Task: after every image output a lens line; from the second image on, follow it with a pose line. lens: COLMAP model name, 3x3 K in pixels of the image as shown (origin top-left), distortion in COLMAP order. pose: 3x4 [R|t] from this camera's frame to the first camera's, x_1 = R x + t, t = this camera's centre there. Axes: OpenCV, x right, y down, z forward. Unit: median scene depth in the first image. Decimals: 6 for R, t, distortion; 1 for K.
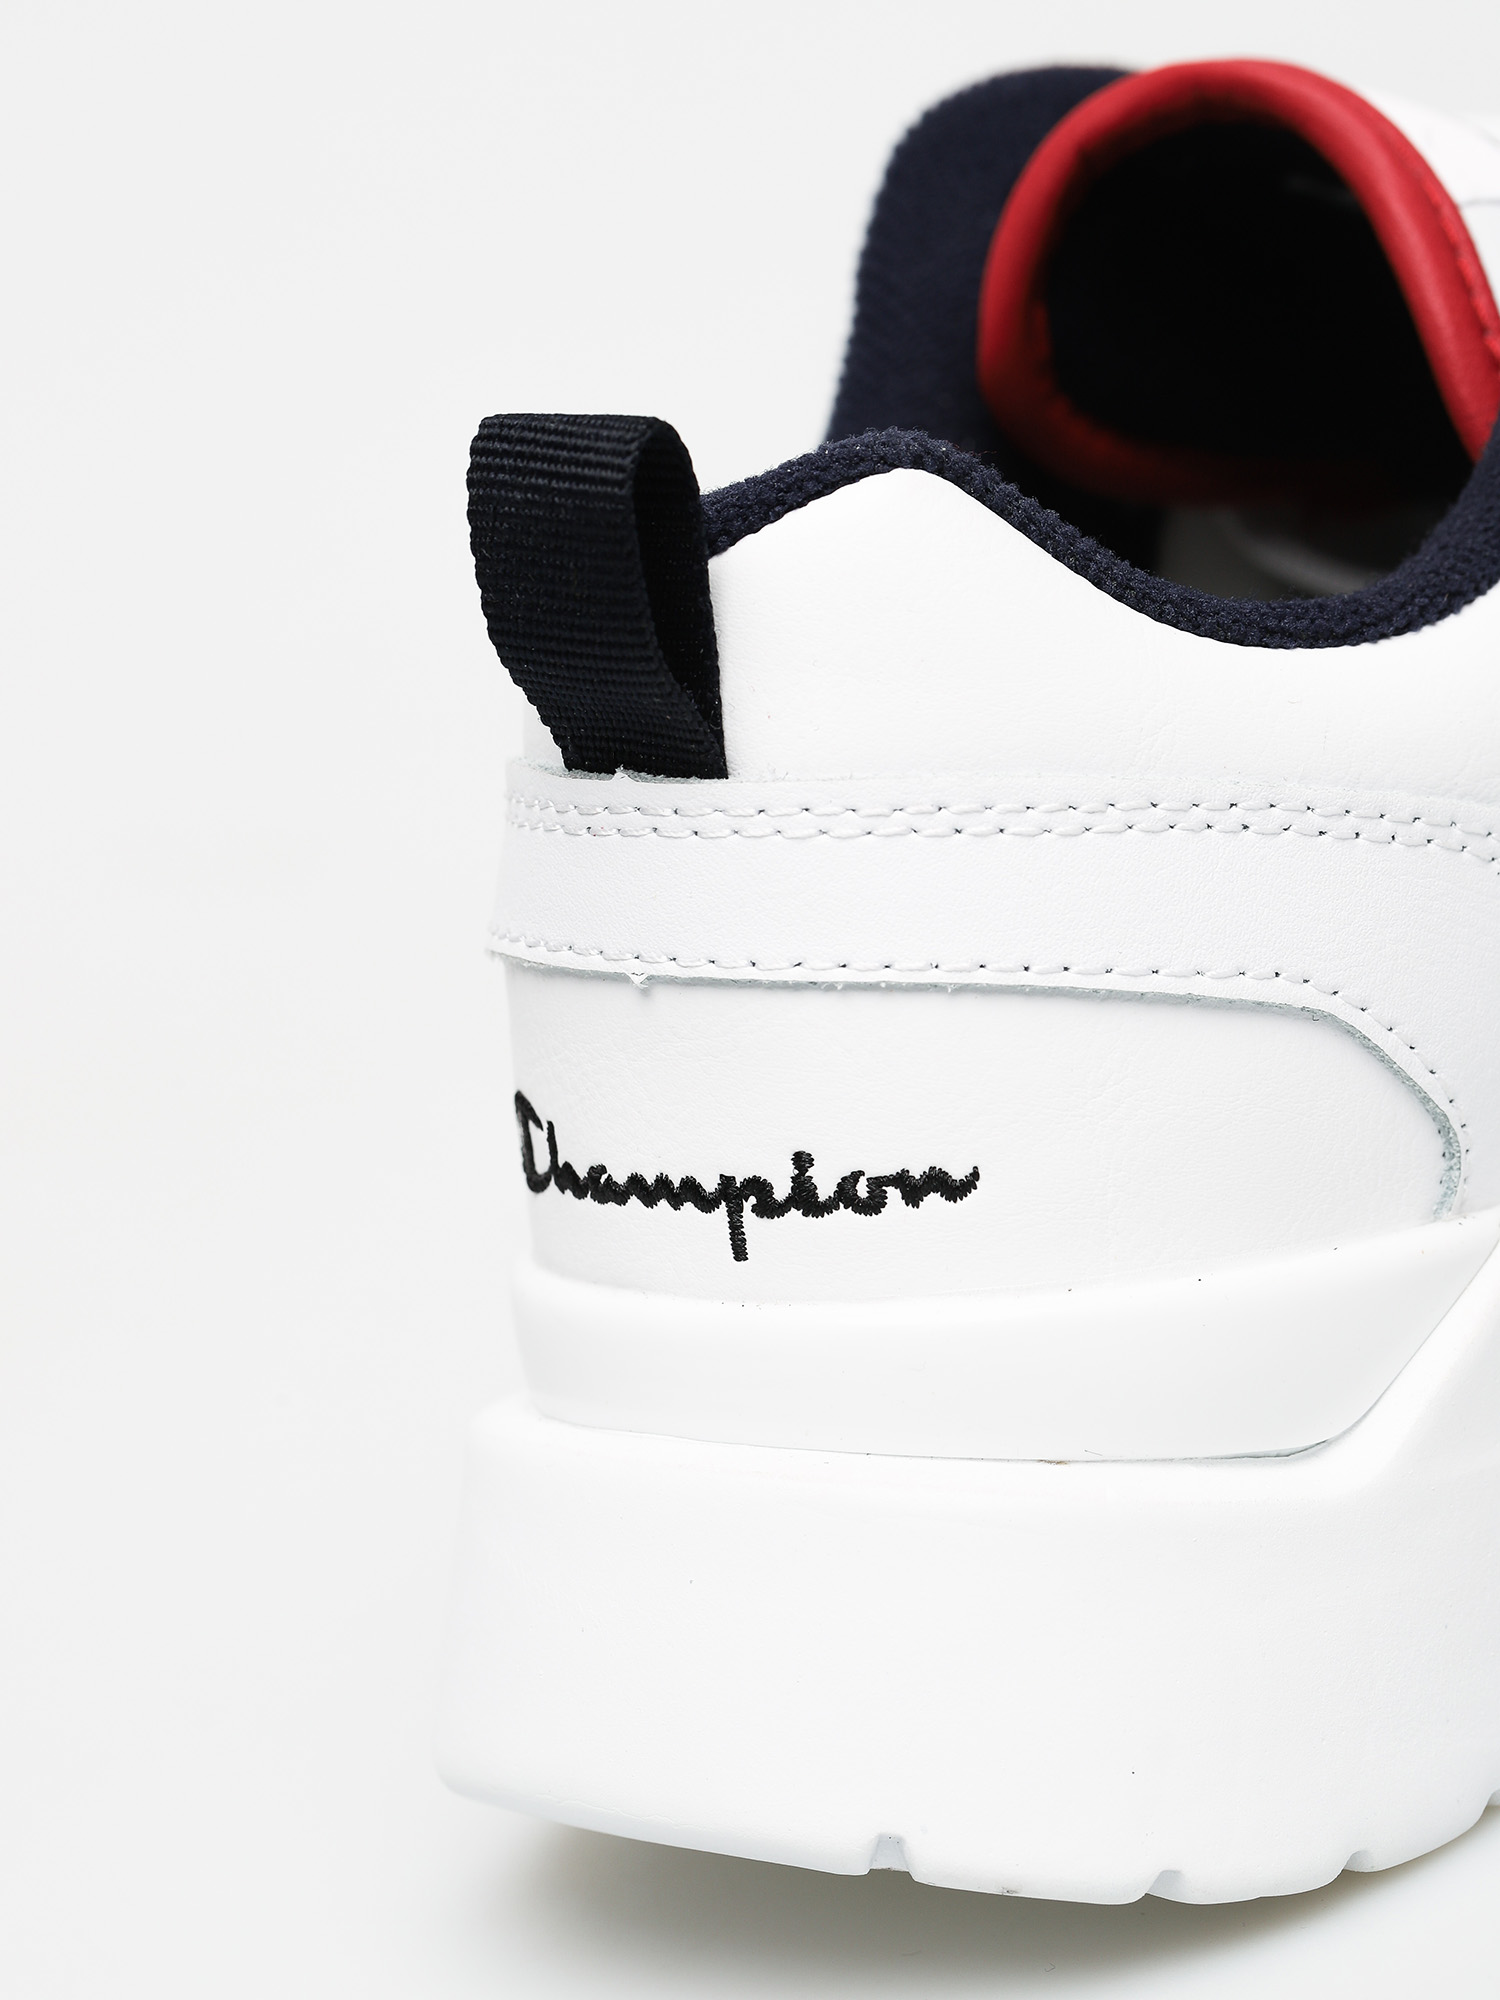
lens RADIAL K [[5653.4, 0, 750.6], [0, 5653.4, 997.6], [0, 0, 1]] dist [-0.042358, 0.000000]
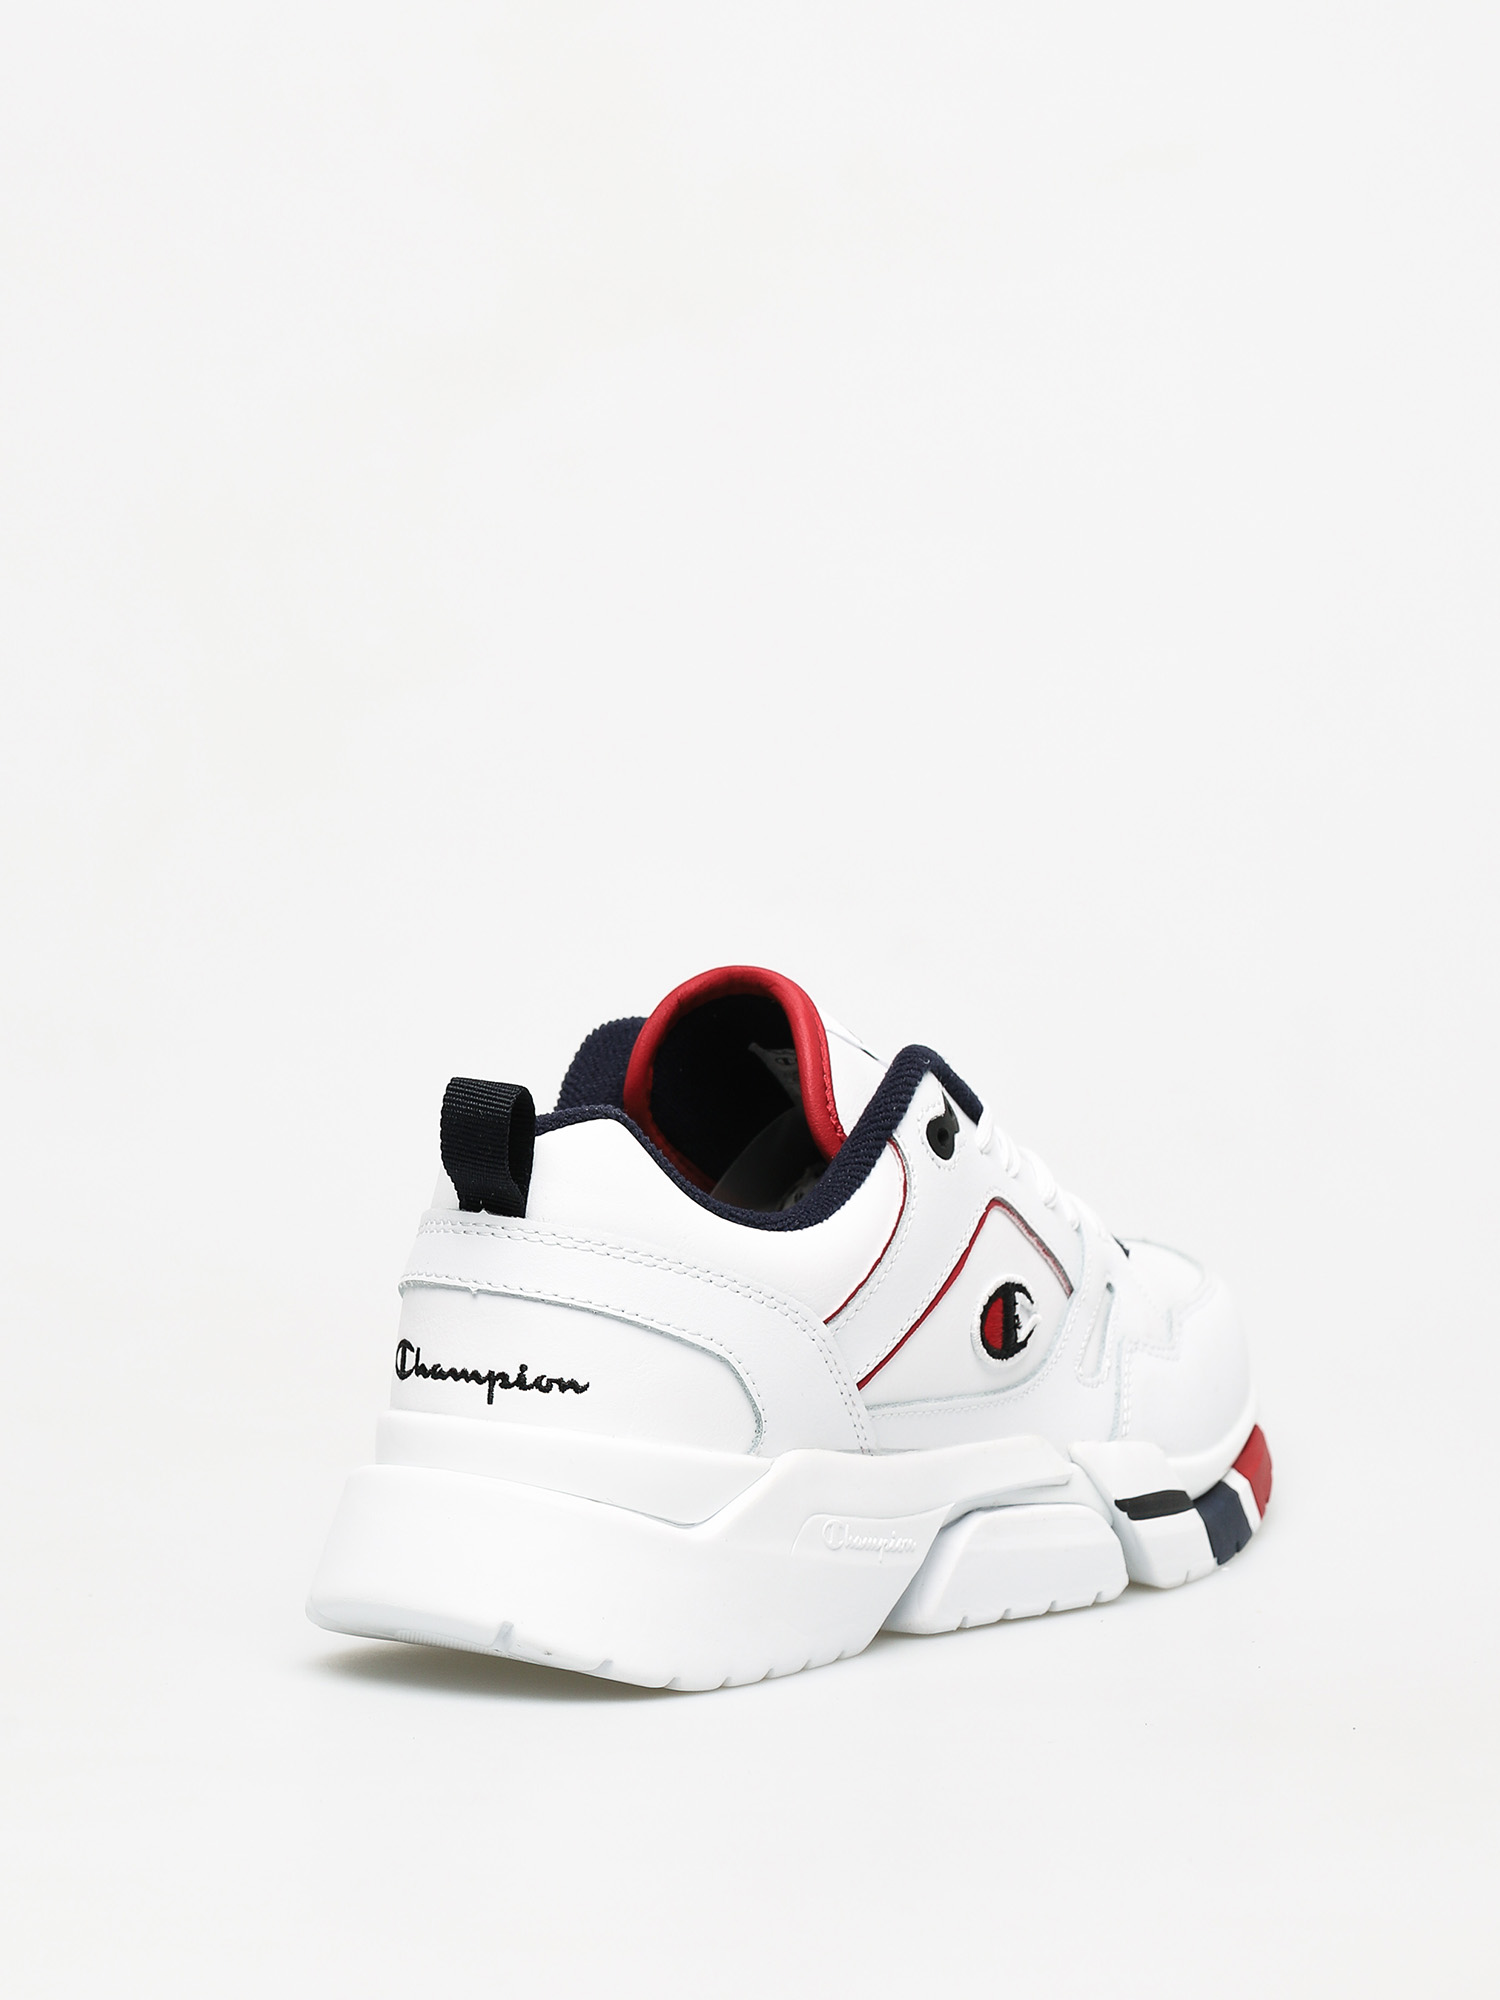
lens RADIAL K [[5653.4, 0, 750.0], [0, 5653.4, 1000.6], [0, 0, 1]] dist [-0.042358, 0.000000]
pose [[0.966010, 0.218408, 0.138282, -0.285575], [-0.175727, 0.947151, -0.268374, 0.546243], [-0.189589, 0.234952, 0.953338, -1.535750]]
